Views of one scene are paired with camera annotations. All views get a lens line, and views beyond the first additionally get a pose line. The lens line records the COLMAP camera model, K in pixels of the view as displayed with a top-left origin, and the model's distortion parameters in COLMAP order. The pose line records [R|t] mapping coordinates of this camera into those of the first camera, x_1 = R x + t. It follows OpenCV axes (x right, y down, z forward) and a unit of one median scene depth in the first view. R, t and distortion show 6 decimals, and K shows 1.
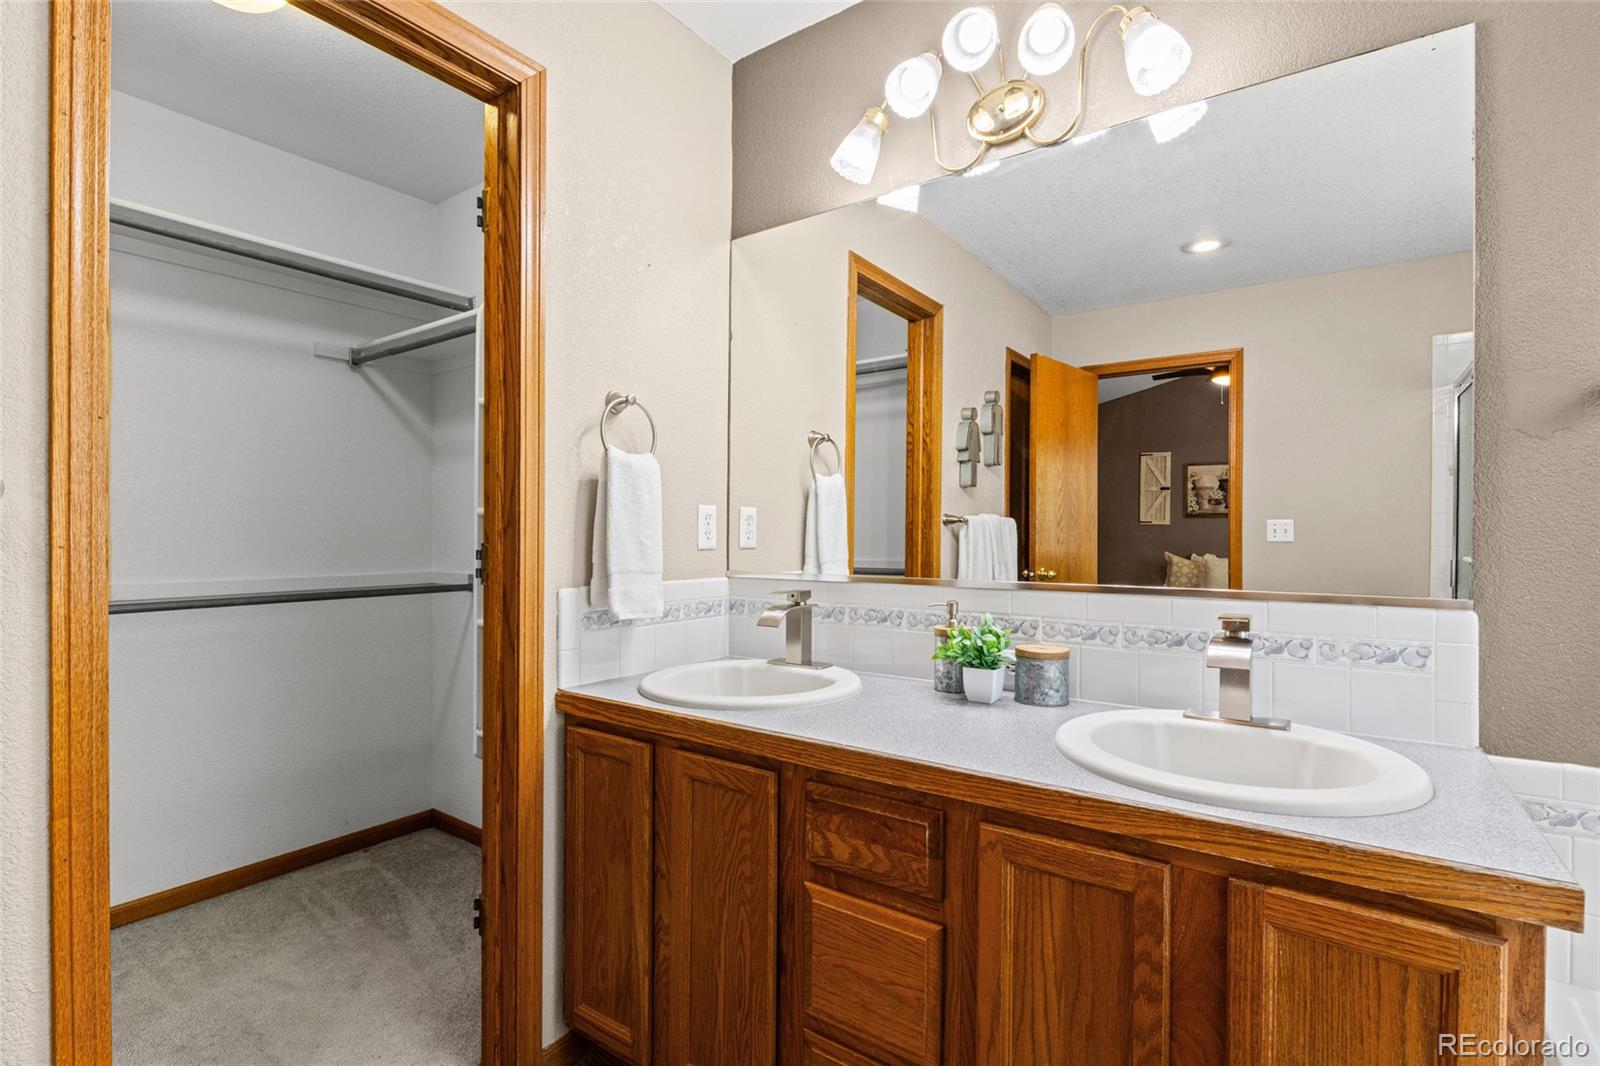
lens RADIAL K [[748.1, 0, 804.3], [0, 748.1, 537.7], [0, 0, 1]] dist [-0.005000, -0.000165]
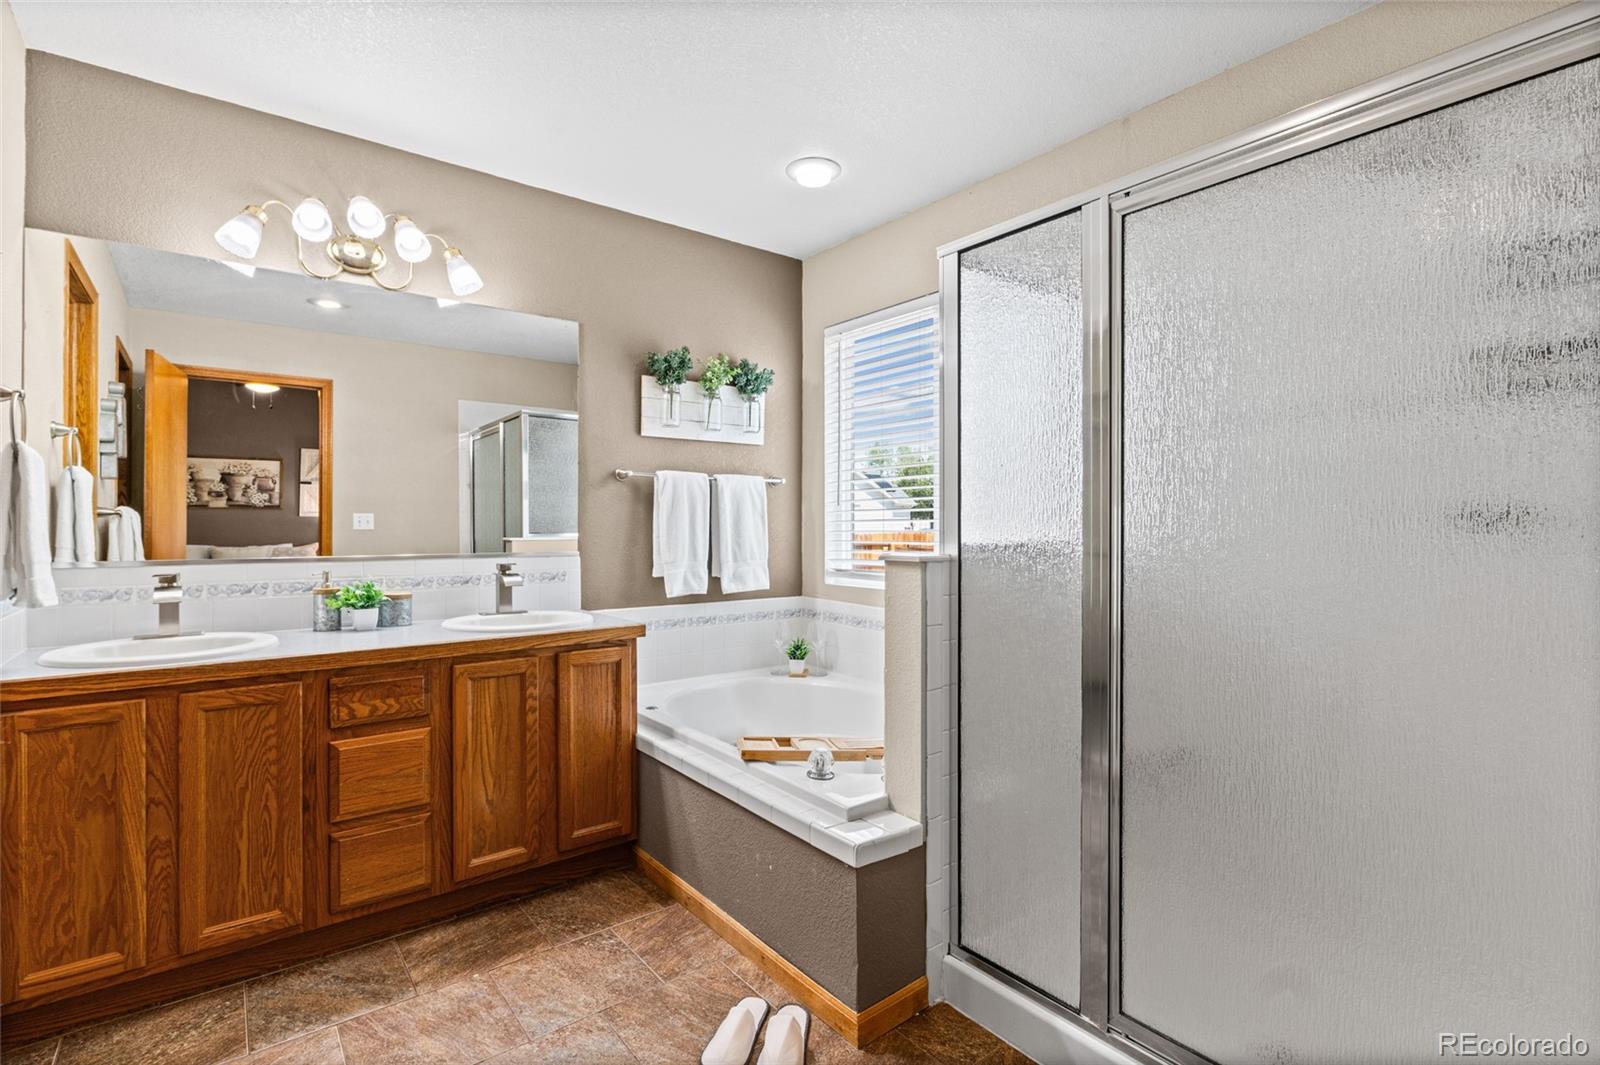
lens RADIAL K [[724.7, 0, 798.8], [0, 724.7, 523.9], [0, 0, 1]] dist [-0.001602, 0.000262]
pose [[0.302501, -0.001497, 0.953148, -1.132106], [0.008463, 0.999964, -0.001116, 0.001754], [-0.953111, 0.008404, 0.302503, -0.418985]]
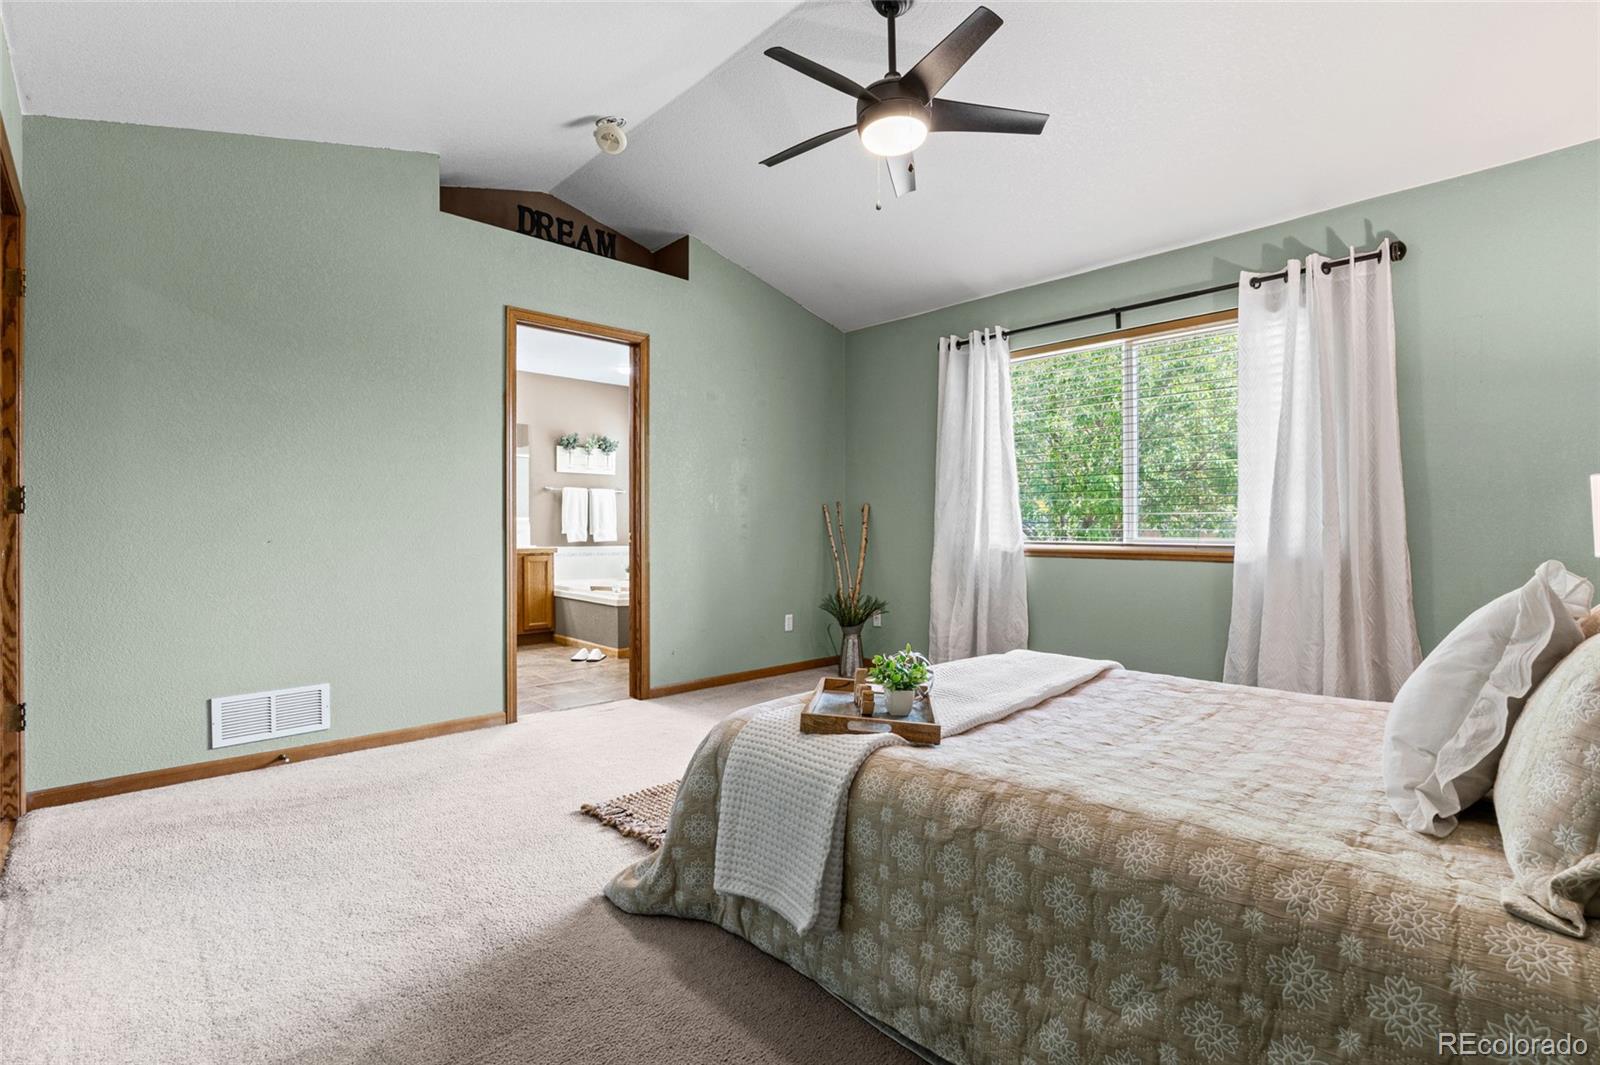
lens RADIAL K [[724.7, 0, 798.8], [0, 724.7, 523.9], [0, 0, 1]] dist [-0.001602, 0.000262]
pose [[0.213246, -0.002555, 0.976995, -4.078407], [0.012664, 0.999920, -0.000150, 0.122533], [-0.976916, 0.012405, 0.213262, -2.221649]]
